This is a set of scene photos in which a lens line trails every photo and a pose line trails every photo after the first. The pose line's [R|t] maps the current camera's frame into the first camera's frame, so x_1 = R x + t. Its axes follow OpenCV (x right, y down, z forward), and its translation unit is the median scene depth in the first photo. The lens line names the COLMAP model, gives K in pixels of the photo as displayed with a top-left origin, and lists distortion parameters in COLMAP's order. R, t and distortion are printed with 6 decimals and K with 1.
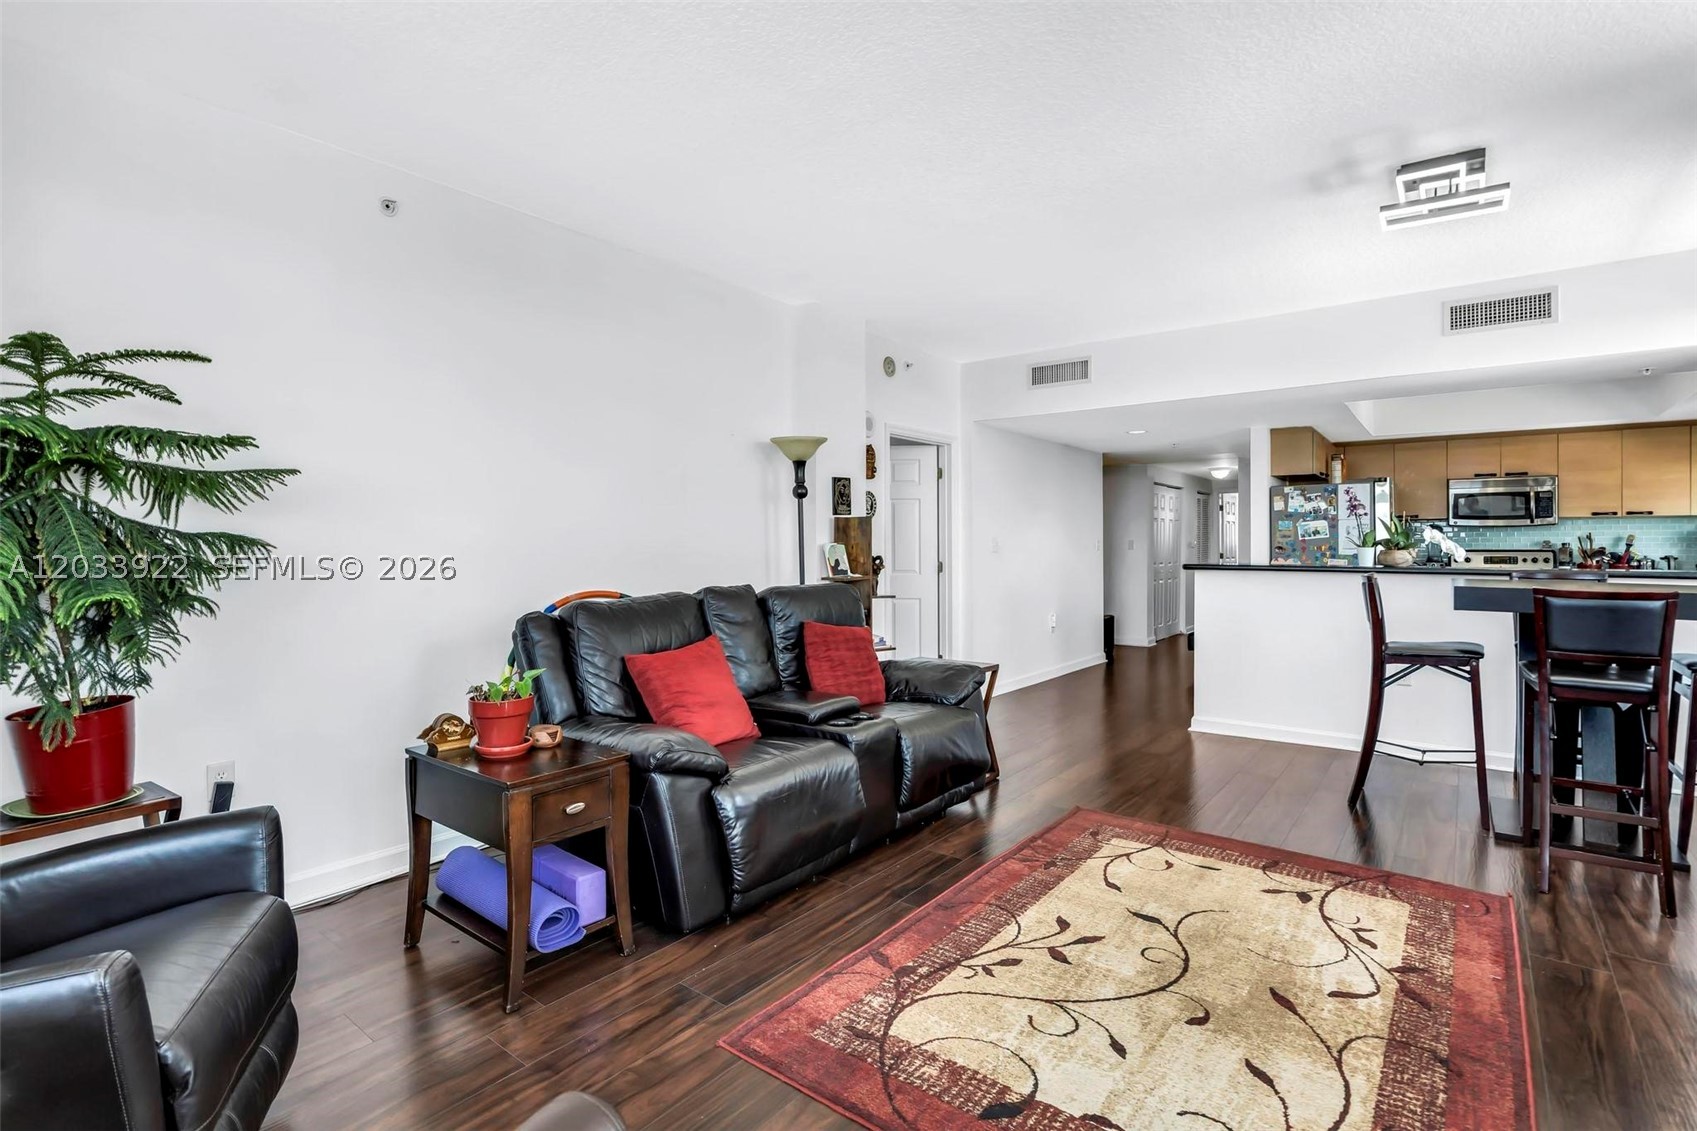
lens RADIAL K [[810.4, 0, 851.1], [0, 810.4, 548.0], [0, 0, 1]] dist [-0.013664, 0.000438]
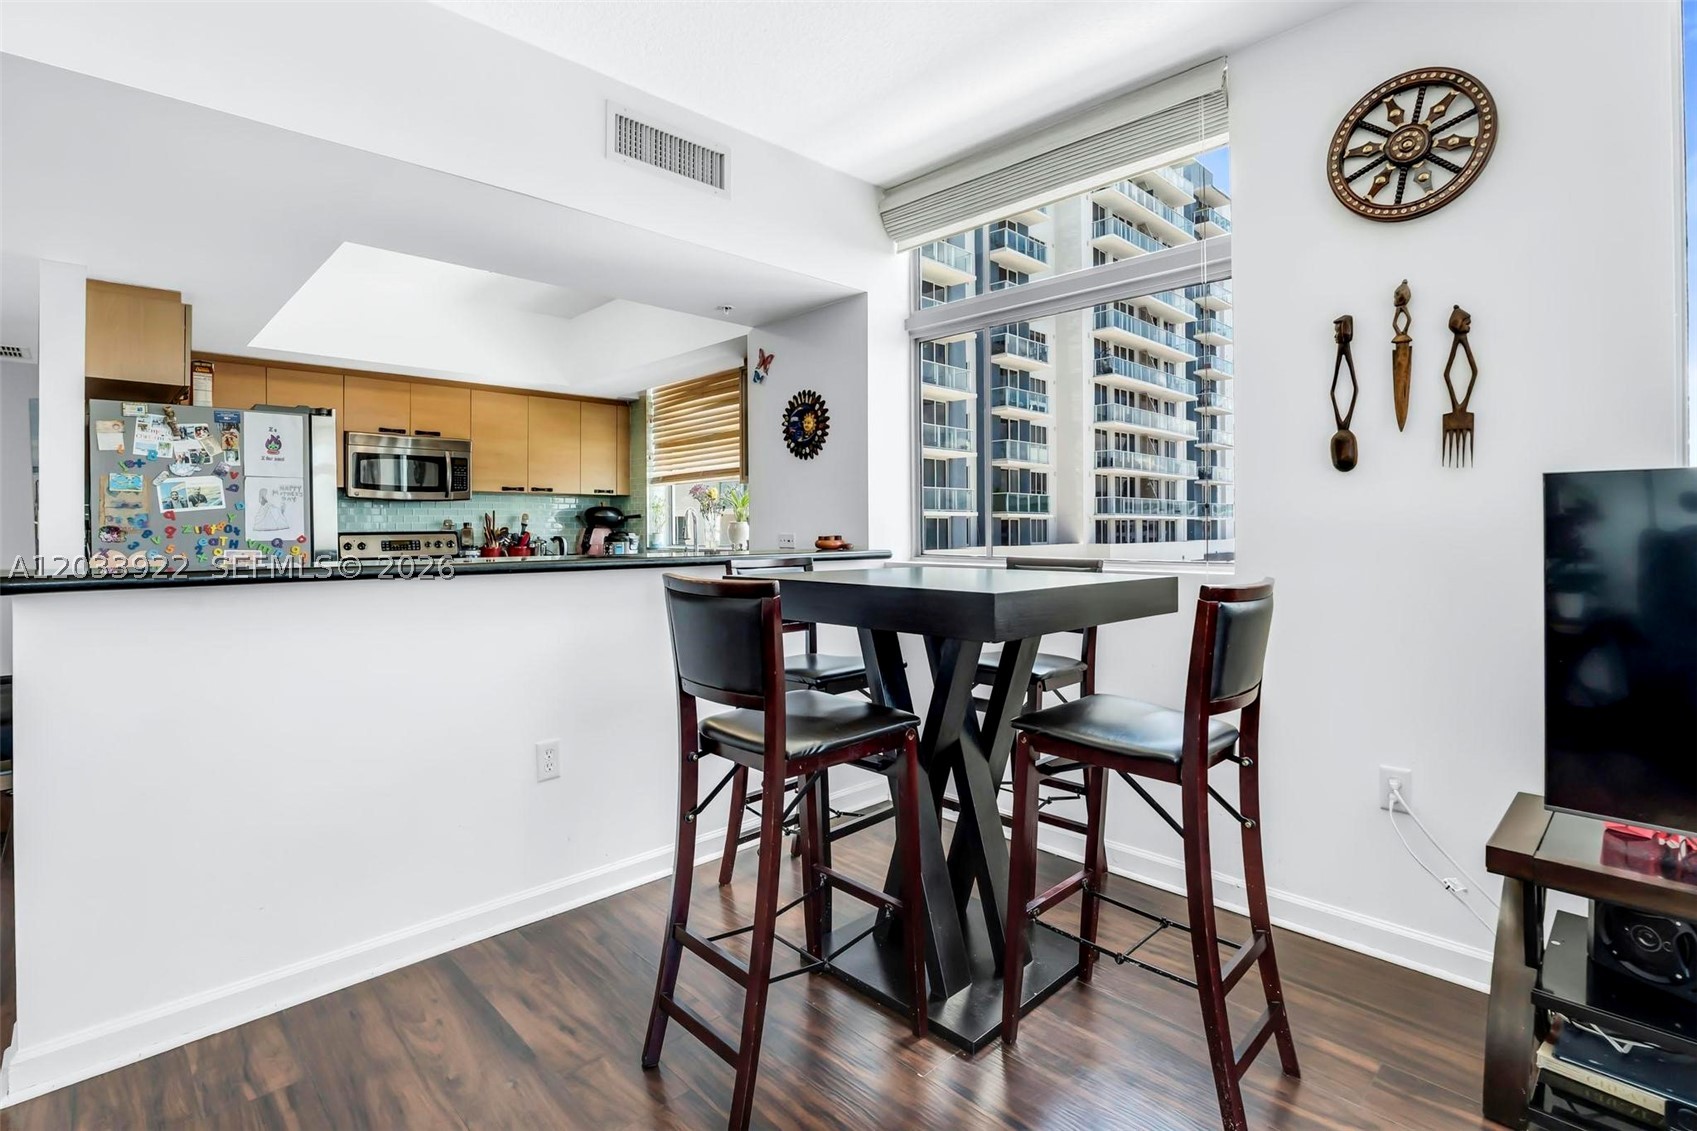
lens RADIAL K [[803.0, 0, 846.6], [0, 803.0, 525.6], [0, 0, 1]] dist [-0.014778, 0.001219]
pose [[0.142198, 0.002217, 0.989836, 0.274720], [0.011058, 0.999932, -0.003828, 0.009233], [-0.989776, 0.011490, 0.142164, 1.081305]]
